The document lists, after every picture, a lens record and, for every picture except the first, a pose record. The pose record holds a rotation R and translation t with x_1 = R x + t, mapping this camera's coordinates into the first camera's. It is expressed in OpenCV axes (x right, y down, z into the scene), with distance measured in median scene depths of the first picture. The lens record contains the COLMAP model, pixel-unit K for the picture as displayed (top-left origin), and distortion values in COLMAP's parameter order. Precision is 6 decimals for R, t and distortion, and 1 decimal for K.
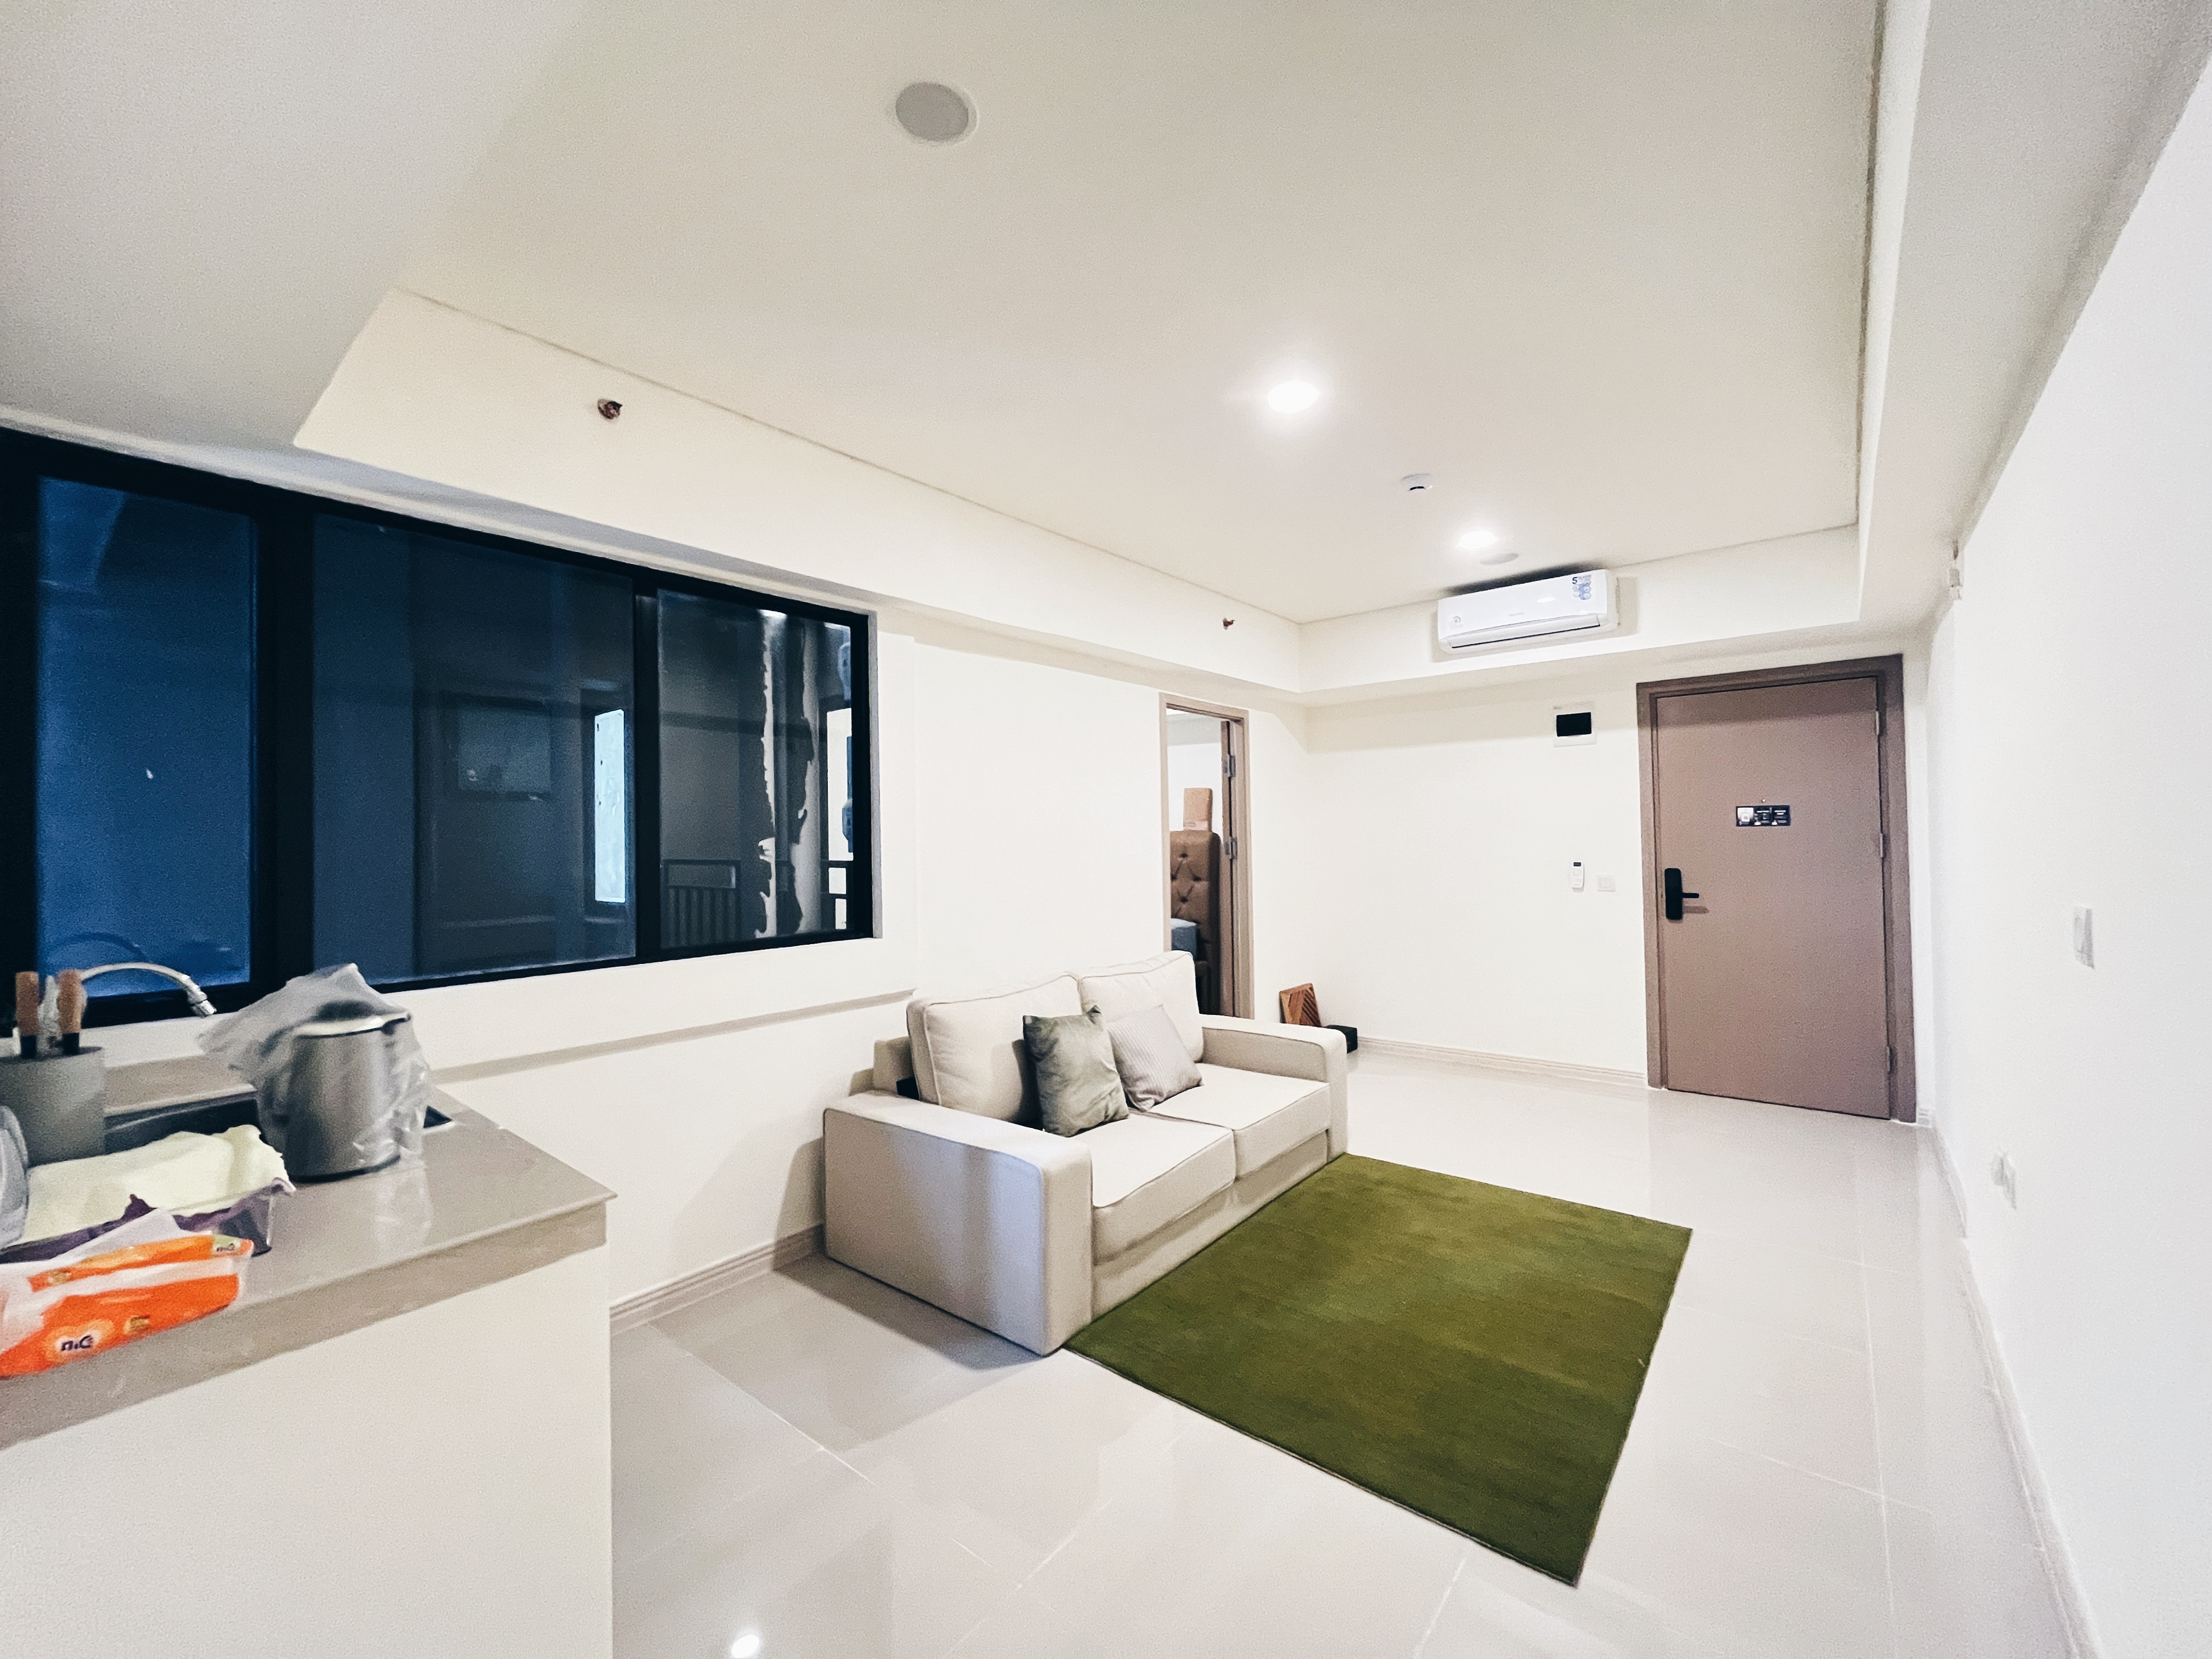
lens RADIAL K [[895.1, 0, 1098.0], [0, 895.1, 825.5], [0, 0, 1]] dist [-0.002287, -0.000104]
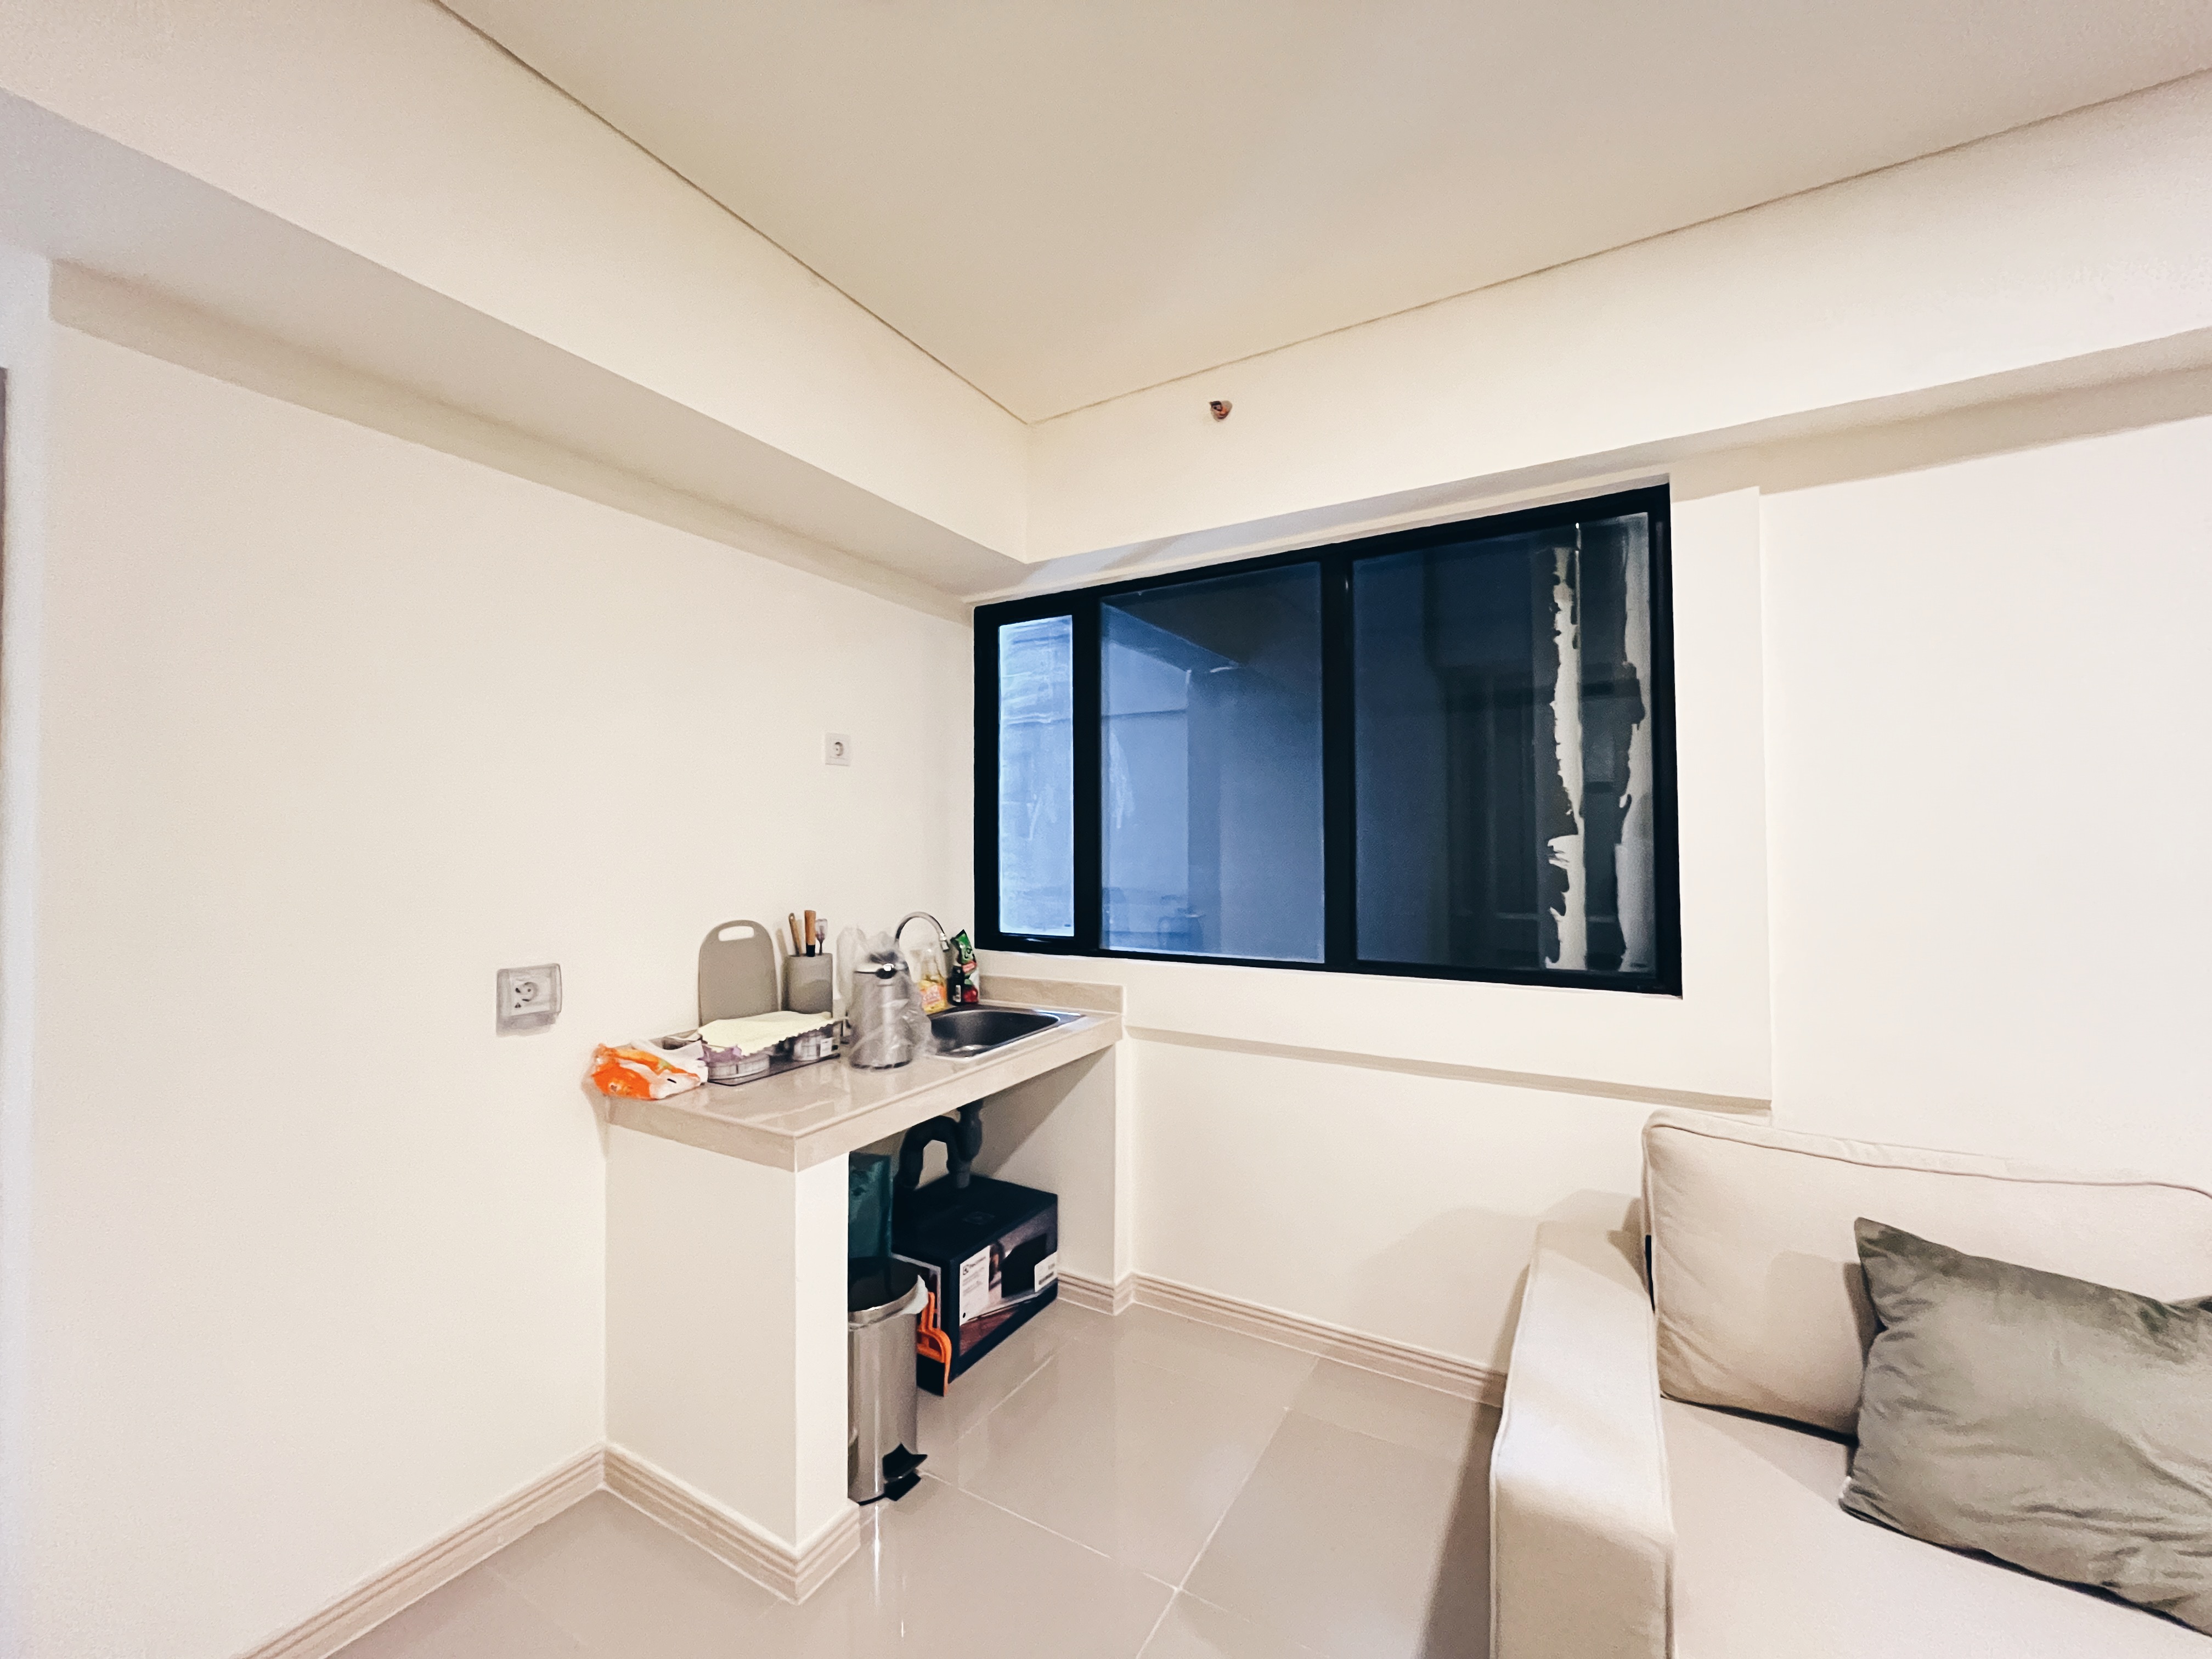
lens RADIAL K [[895.1, 0, 1098.0], [0, 895.1, 825.5], [0, 0, 1]] dist [-0.002287, -0.000104]
pose [[0.152997, -0.004538, -0.988216, 0.305475], [0.018448, 0.999828, -0.001735, -0.000482], [0.988054, -0.017965, 0.153055, 0.509646]]
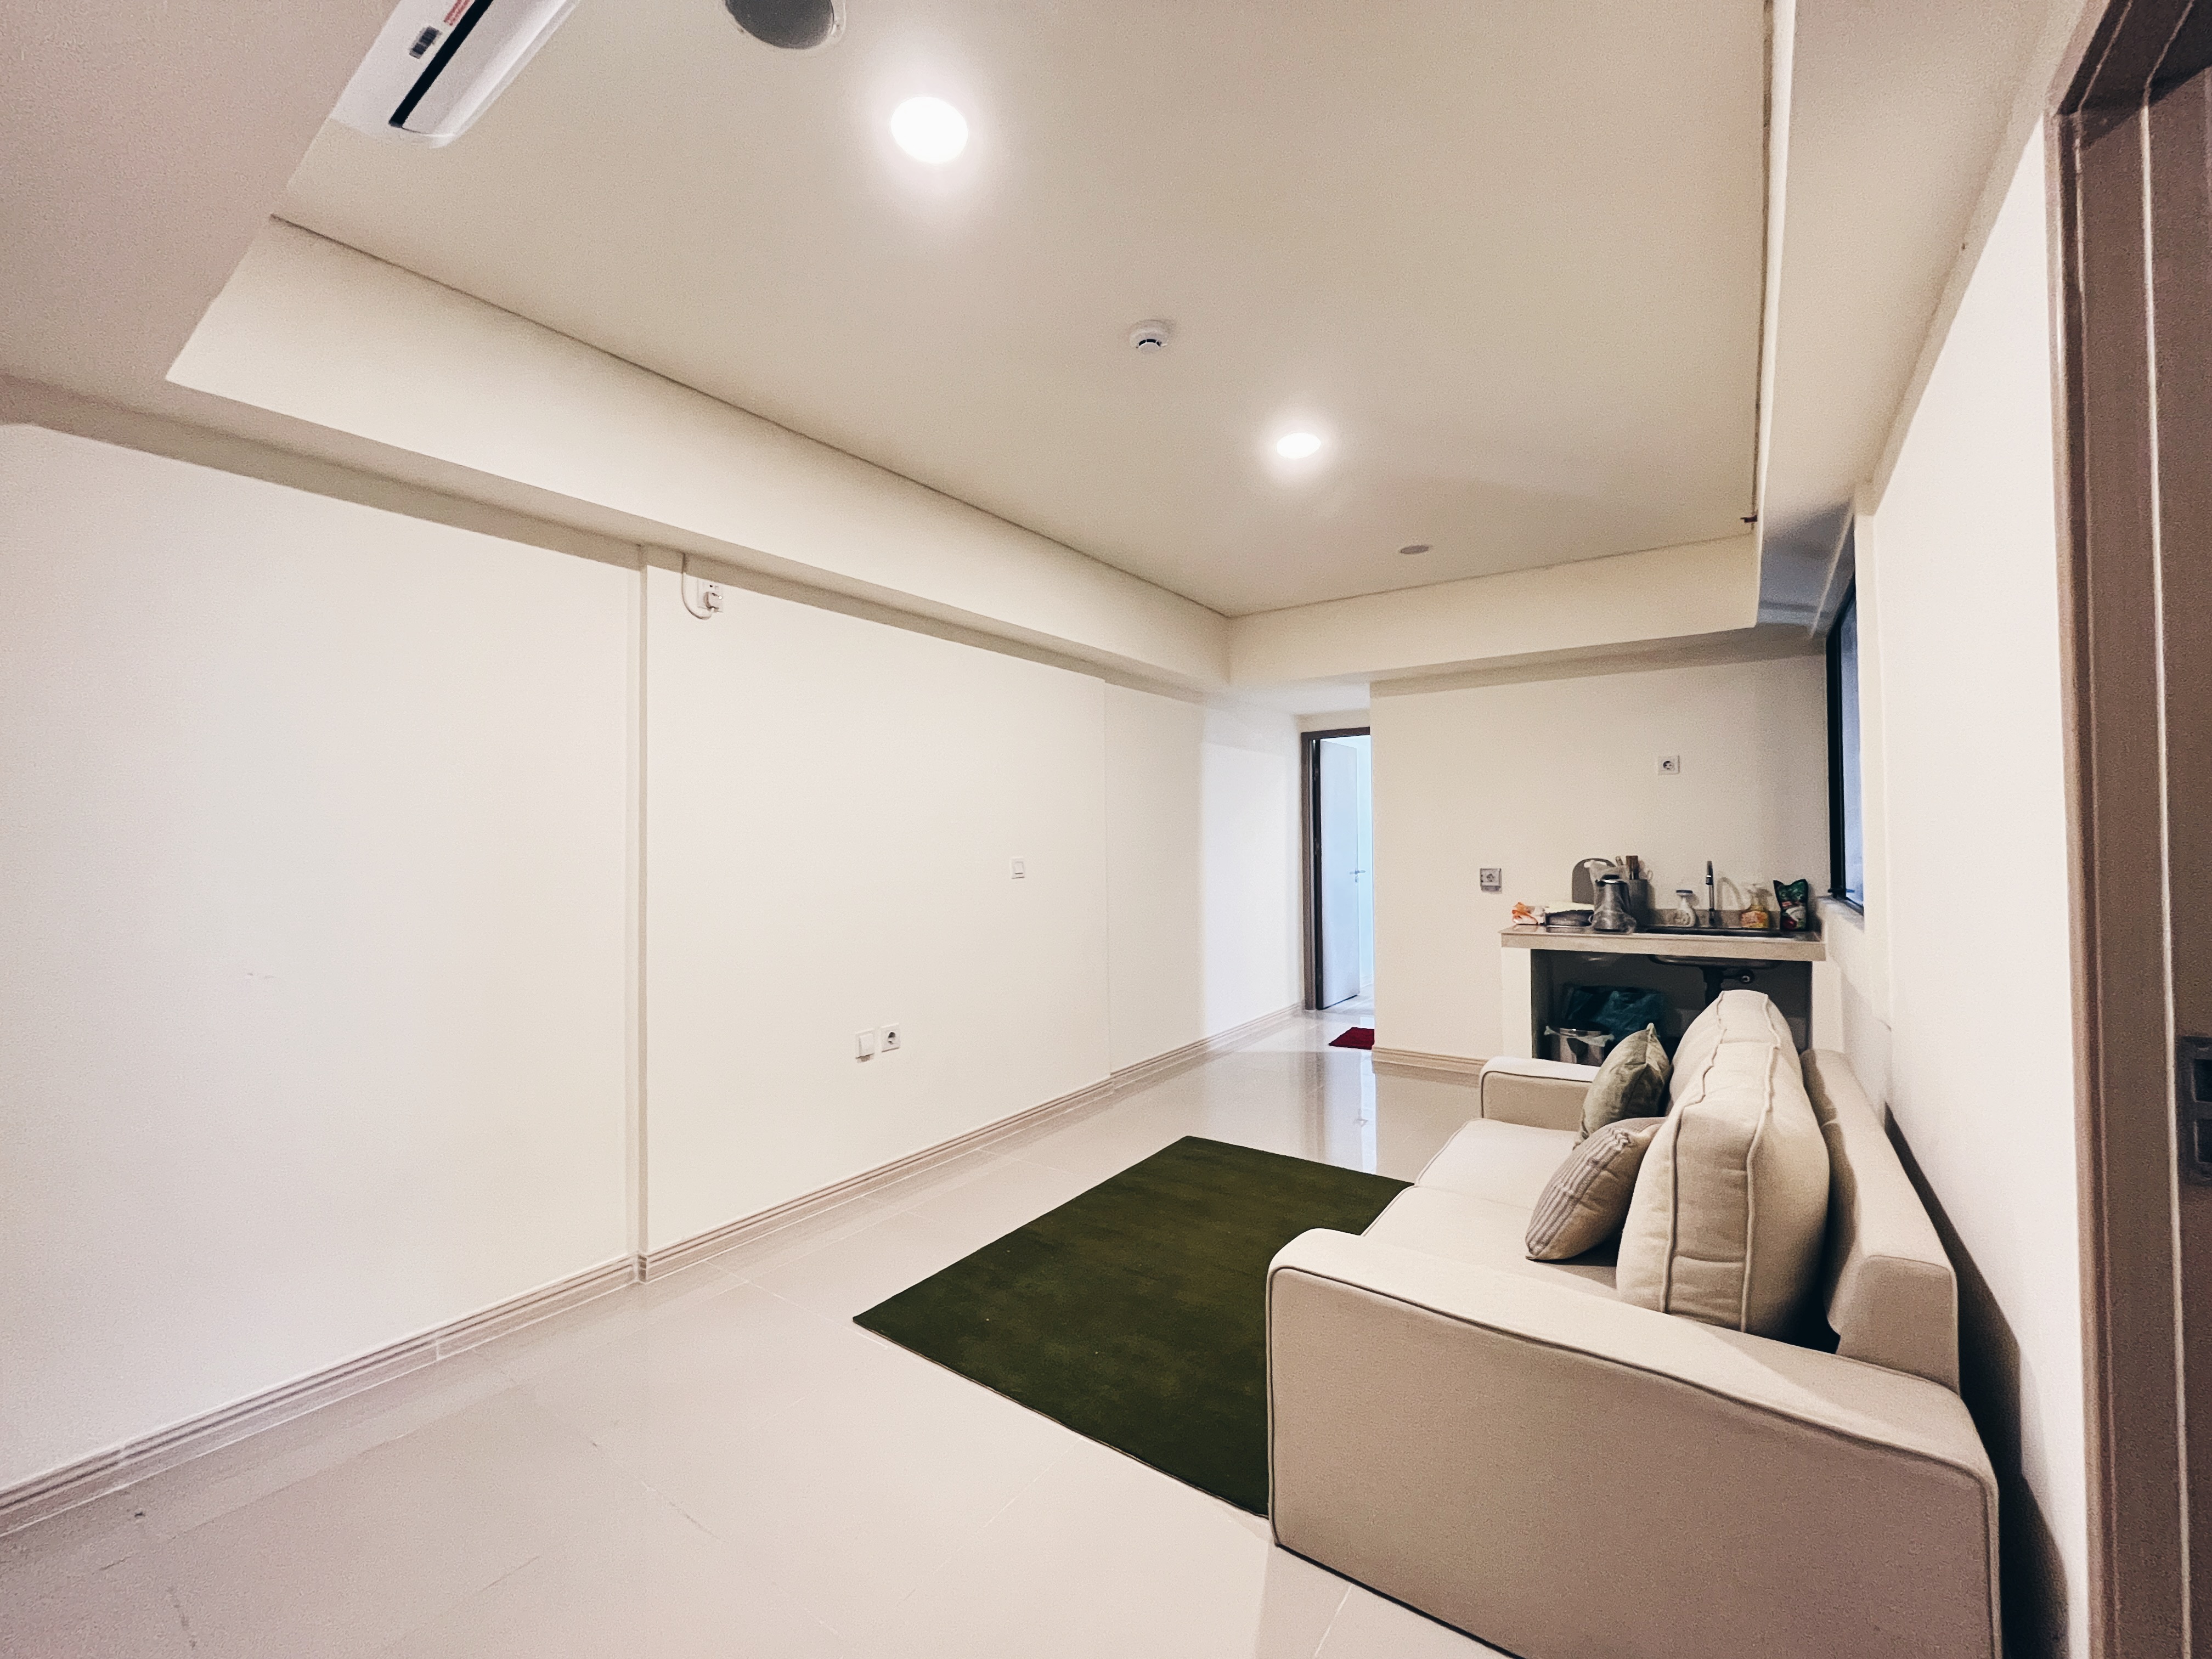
lens RADIAL K [[895.1, 0, 1098.0], [0, 895.1, 825.5], [0, 0, 1]] dist [-0.002287, -0.000104]
pose [[-0.997487, 0.027718, -0.065202, 0.452692], [0.029861, 0.999037, -0.032137, 0.037420], [0.064249, -0.034003, -0.997354, 1.706810]]
